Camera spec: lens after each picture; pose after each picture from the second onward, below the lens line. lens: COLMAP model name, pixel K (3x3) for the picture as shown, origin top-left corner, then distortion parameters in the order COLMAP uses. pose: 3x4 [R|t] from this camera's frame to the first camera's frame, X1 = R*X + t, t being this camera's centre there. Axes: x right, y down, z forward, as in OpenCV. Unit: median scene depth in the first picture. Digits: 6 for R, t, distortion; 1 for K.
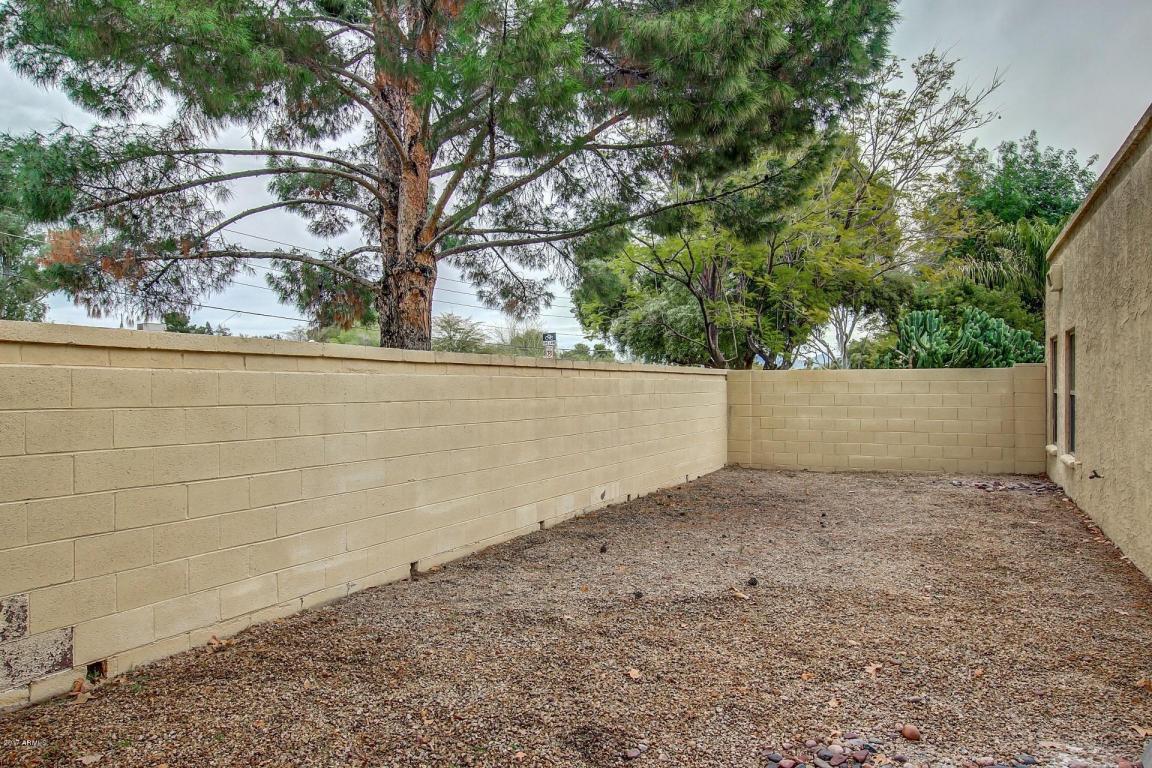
lens RADIAL K [[790.2, 0, 576.0], [0, 790.2, 384.0], [0, 0, 1]] dist [-0.001628, 0.002380]
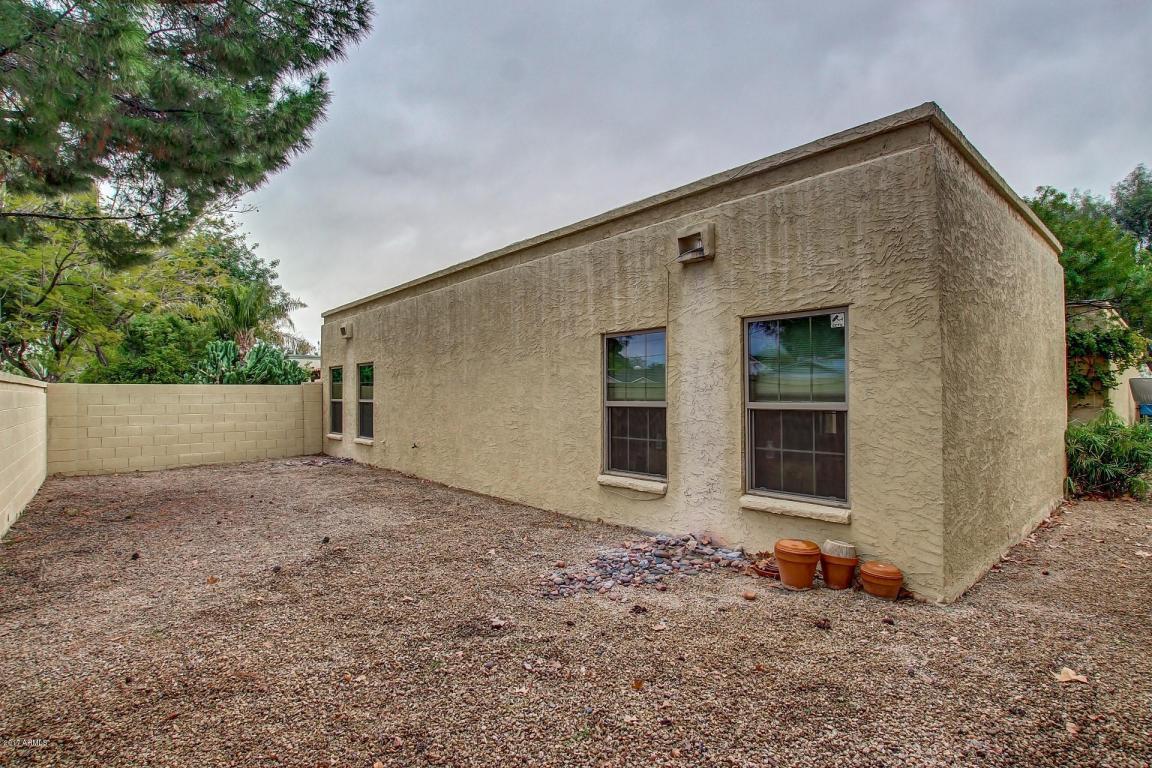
lens RADIAL K [[564.7, 0, 576.0], [0, 564.7, 384.0], [0, 0, 1]] dist [-0.018684, -0.000505]
pose [[0.371779, 0.016769, 0.928170, -0.241816], [0.002731, 0.999813, -0.019157, -0.000684], [-0.928317, 0.009657, 0.371663, 0.105259]]
